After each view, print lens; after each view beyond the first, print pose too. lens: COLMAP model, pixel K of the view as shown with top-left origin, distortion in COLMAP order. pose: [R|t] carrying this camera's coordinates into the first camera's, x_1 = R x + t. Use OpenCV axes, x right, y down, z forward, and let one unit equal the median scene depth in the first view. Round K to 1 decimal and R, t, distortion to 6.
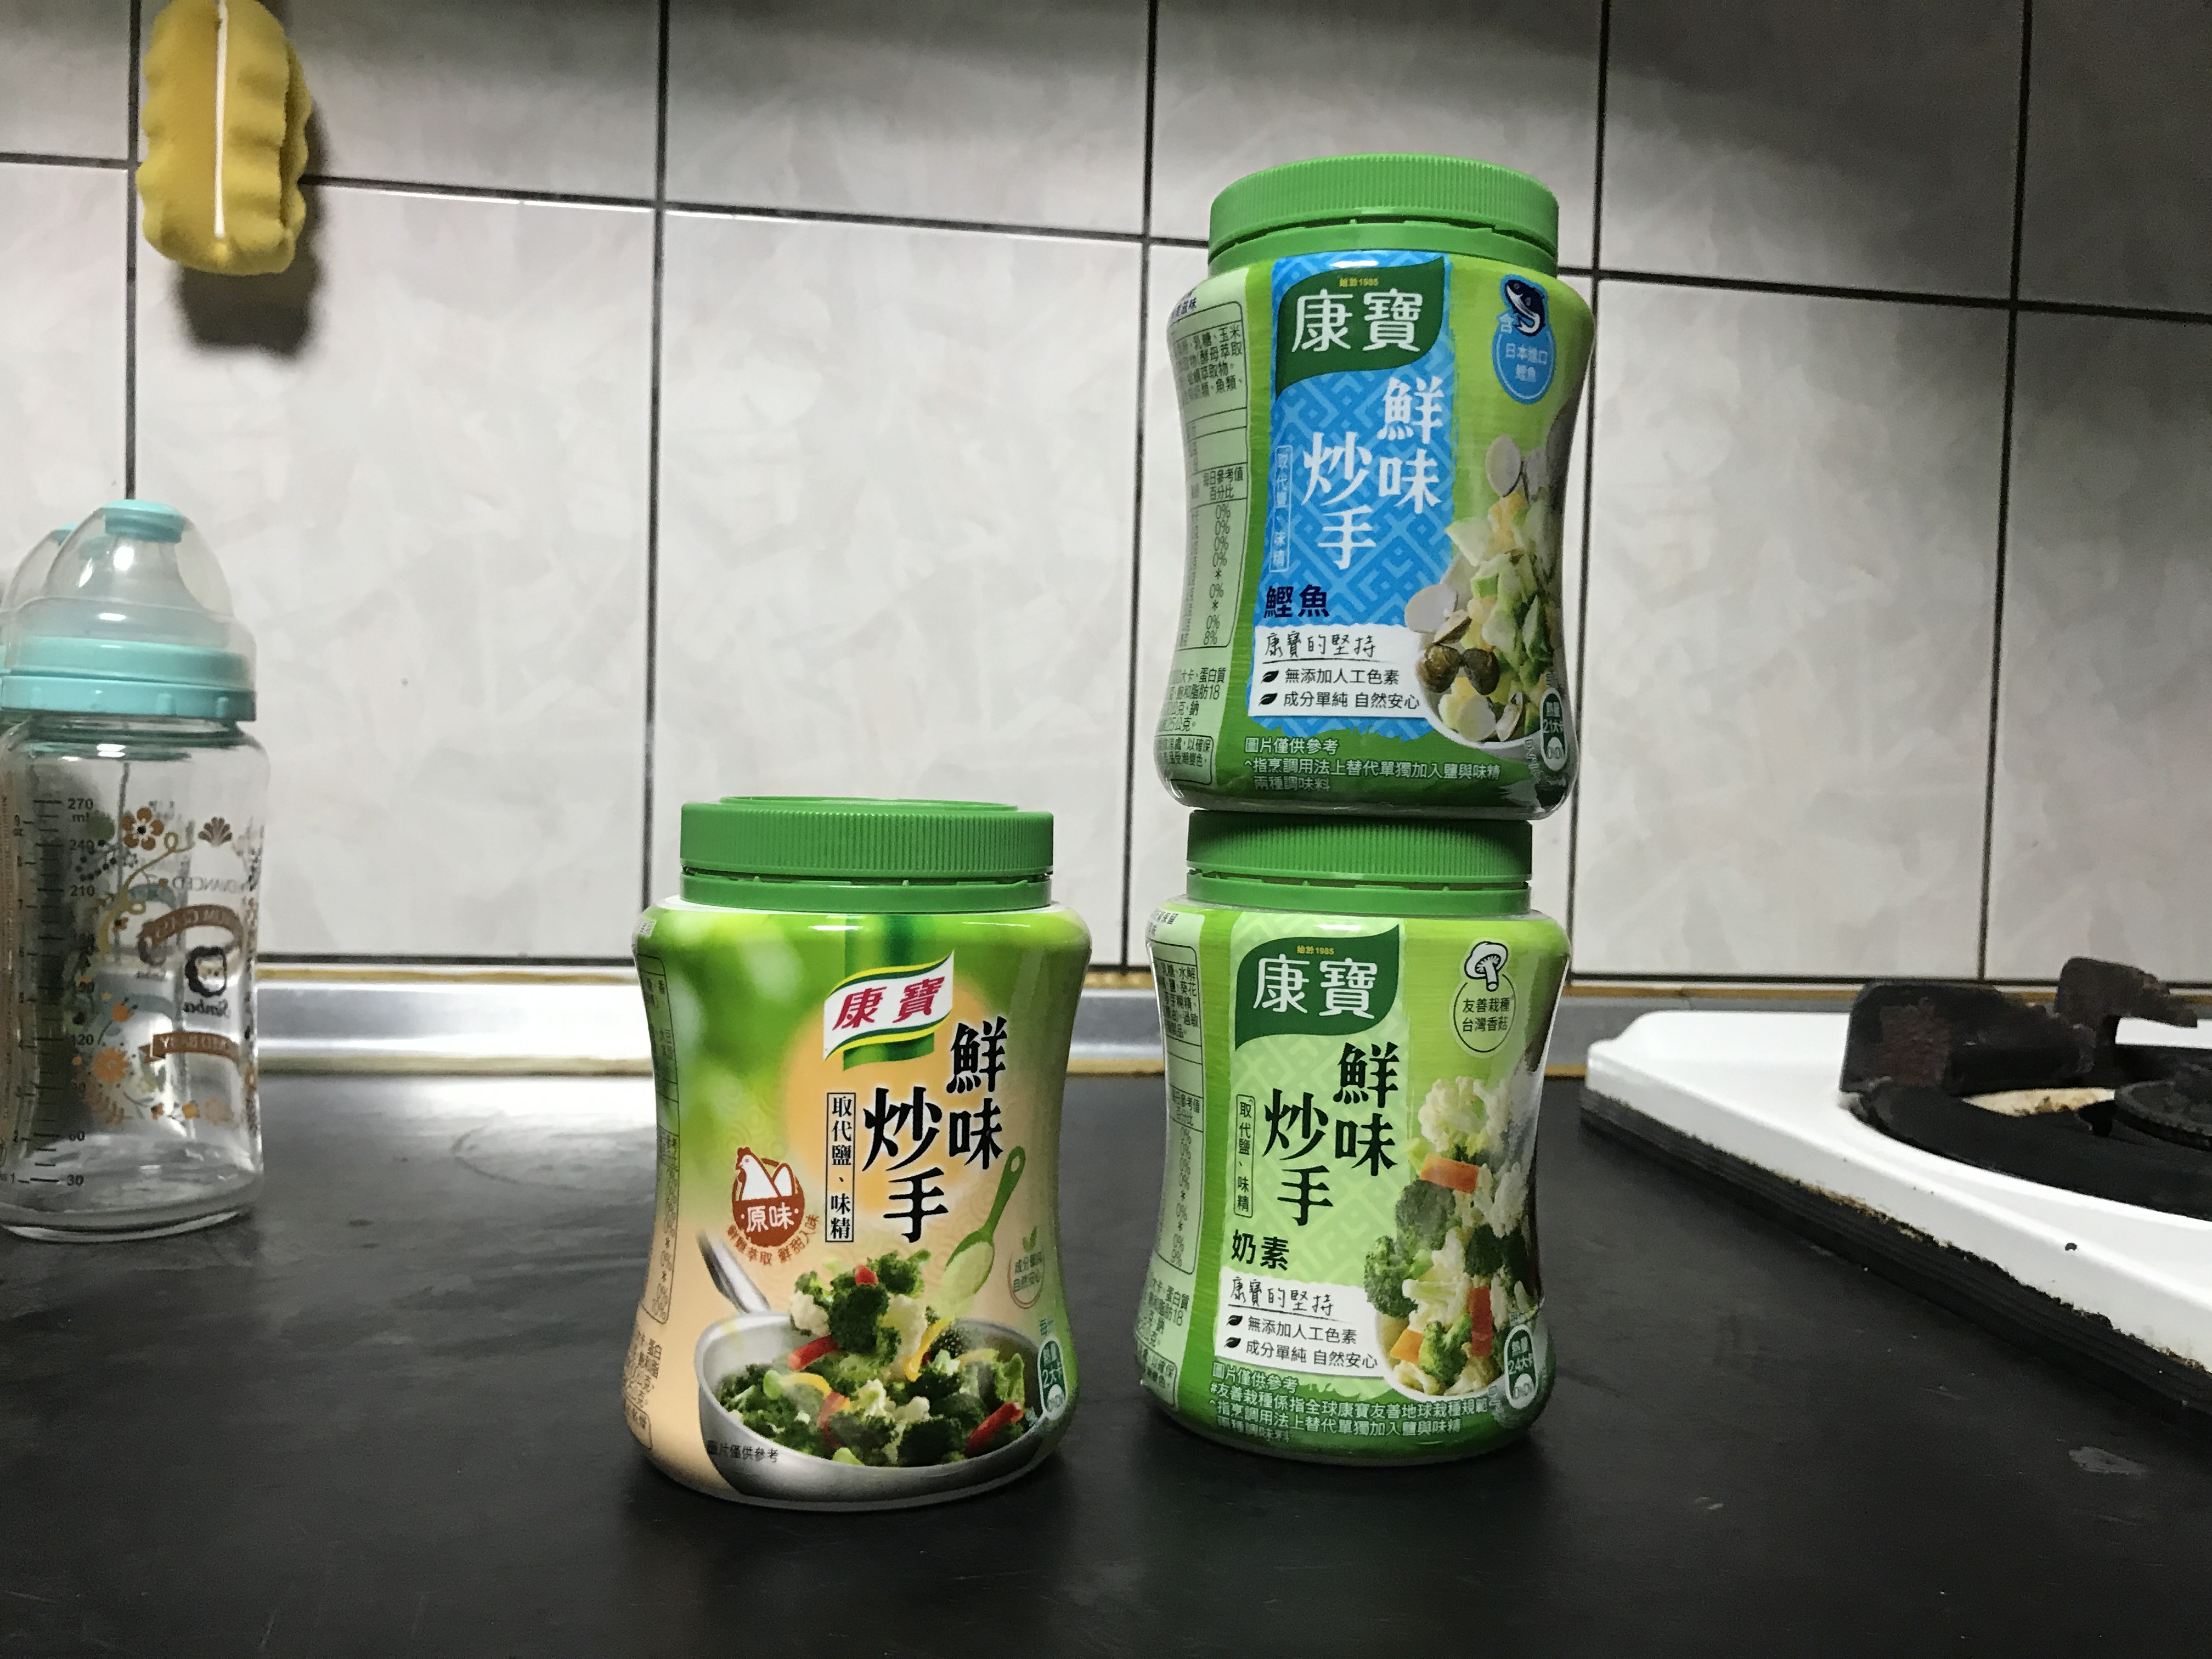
lens RADIAL K [[1796.4, 0, 1103.7], [0, 1796.4, 828.0], [0, 0, 1]] dist [-0.005781, -0.004563]
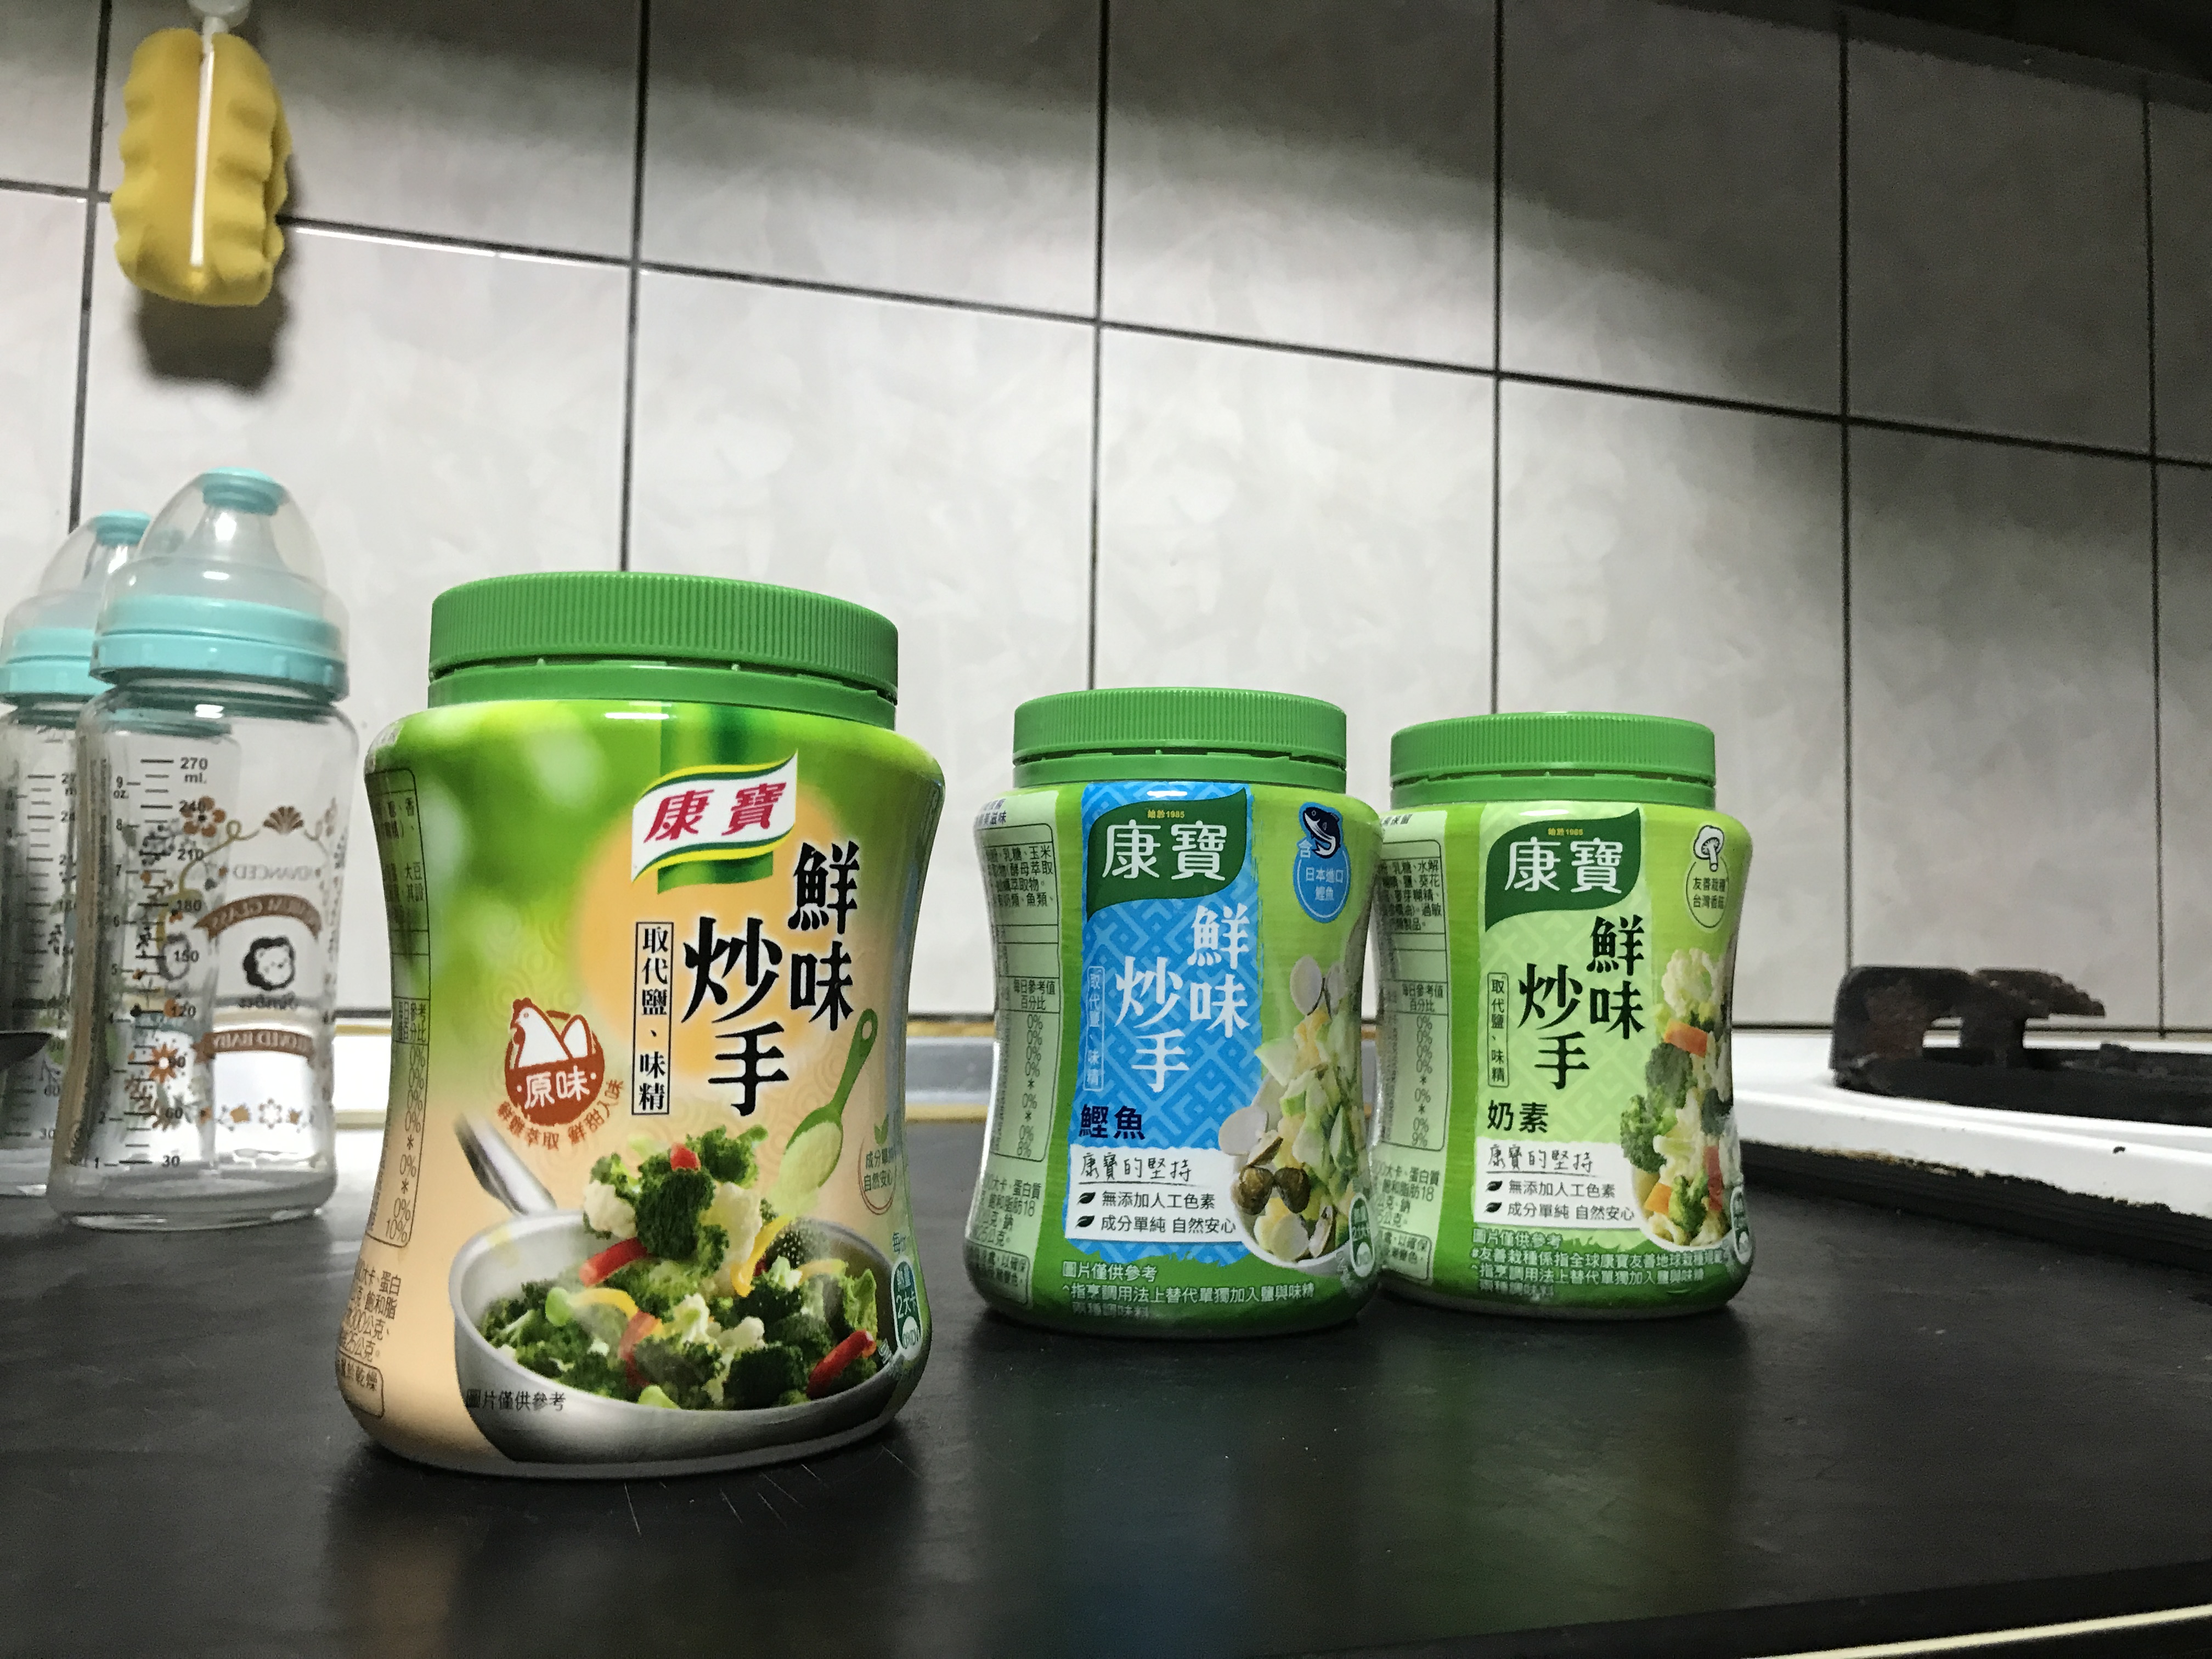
lens RADIAL K [[1796.4, 0, 1110.6], [0, 1796.4, 829.5], [0, 0, 1]] dist [-0.005781, -0.004563]
pose [[0.988096, 0.000364, 0.153838, -0.319387], [0.014001, 0.995634, -0.092284, 0.161604], [-0.153200, 0.093339, 0.983777, -0.029282]]
